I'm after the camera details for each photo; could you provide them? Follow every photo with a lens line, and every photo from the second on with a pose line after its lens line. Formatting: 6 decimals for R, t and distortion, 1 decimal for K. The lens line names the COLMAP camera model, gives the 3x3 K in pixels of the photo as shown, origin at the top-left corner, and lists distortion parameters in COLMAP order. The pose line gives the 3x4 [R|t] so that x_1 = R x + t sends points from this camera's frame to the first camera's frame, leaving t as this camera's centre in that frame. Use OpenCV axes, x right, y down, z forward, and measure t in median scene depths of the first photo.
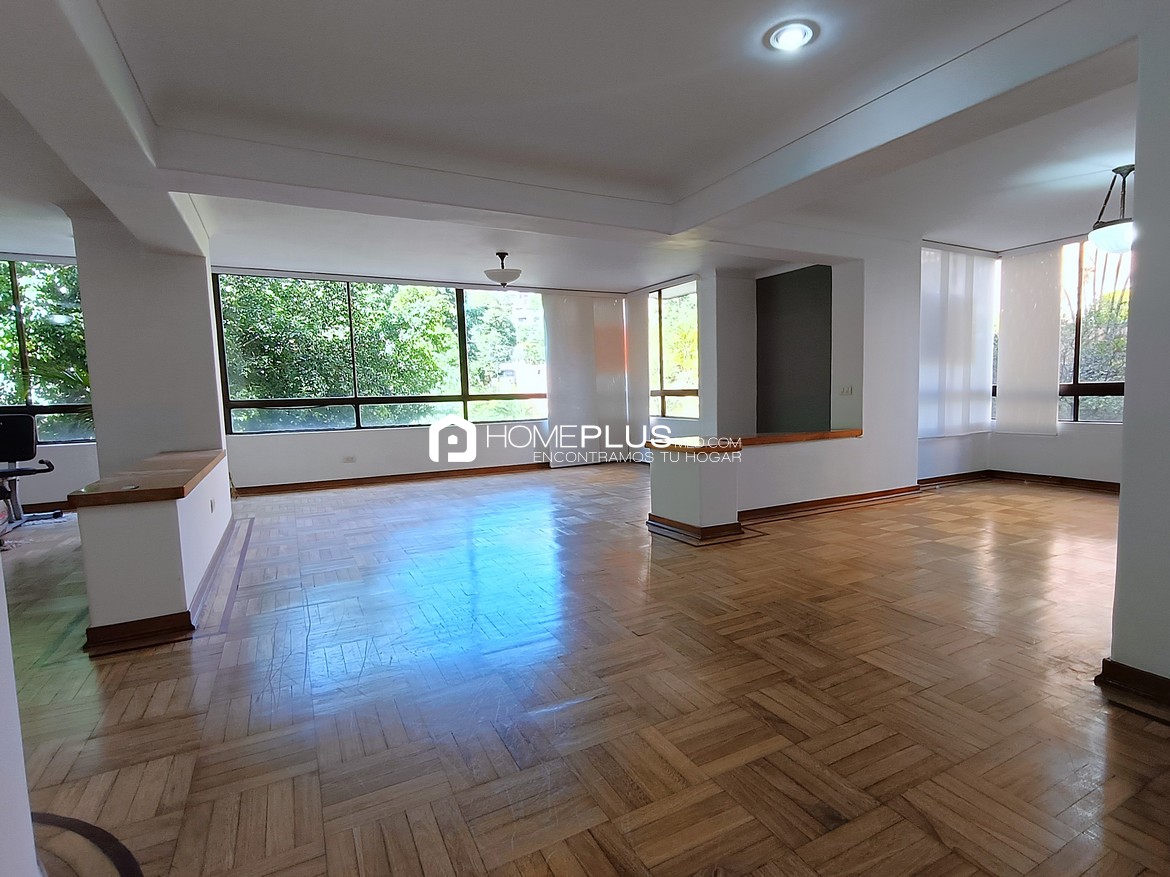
lens RADIAL K [[581.3, 0, 592.6], [0, 581.3, 438.0], [0, 0, 1]] dist [0.000862, -0.000097]
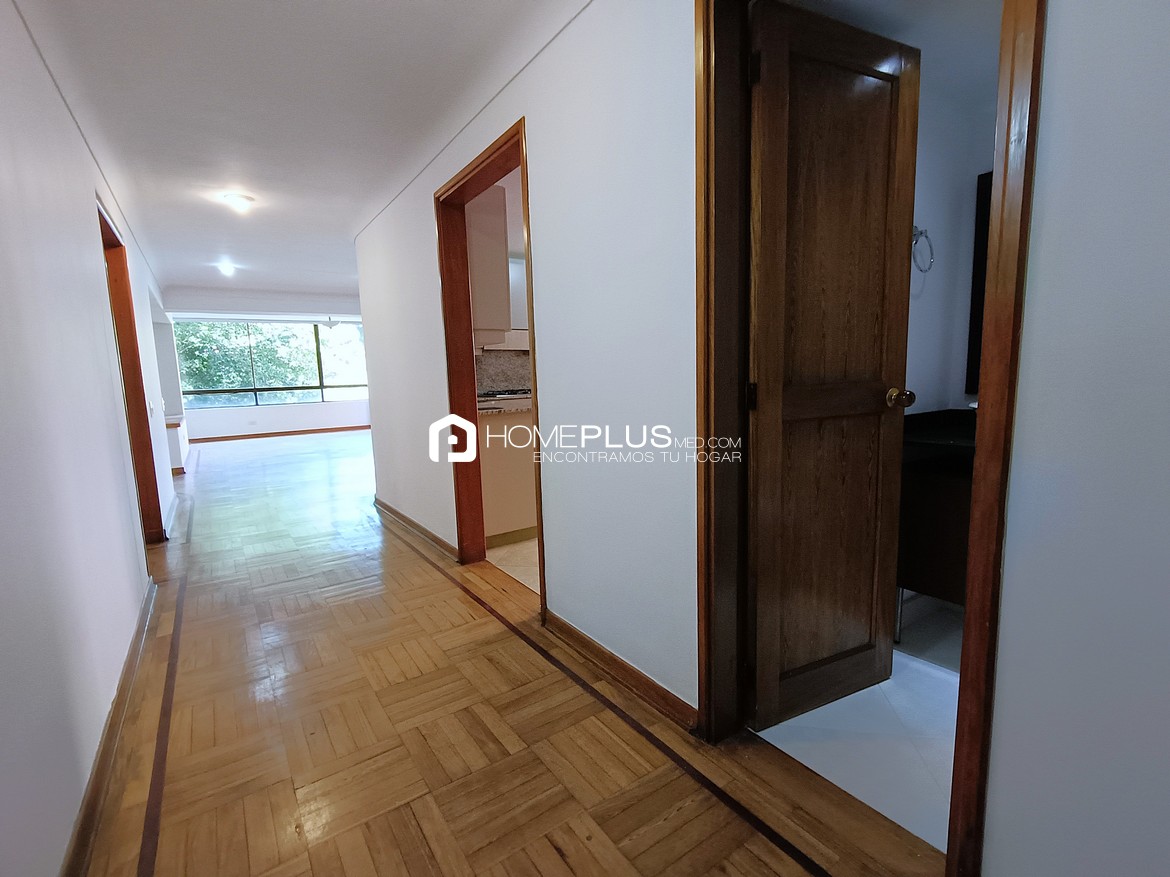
lens RADIAL K [[581.3, 0, 576.6], [0, 581.3, 447.8], [0, 0, 1]] dist [0.000862, -0.000097]
pose [[0.996829, -0.020015, 0.077010, 0.319107], [0.016139, 0.998587, 0.050634, 0.028655], [-0.077914, -0.049231, 0.995744, -0.629509]]
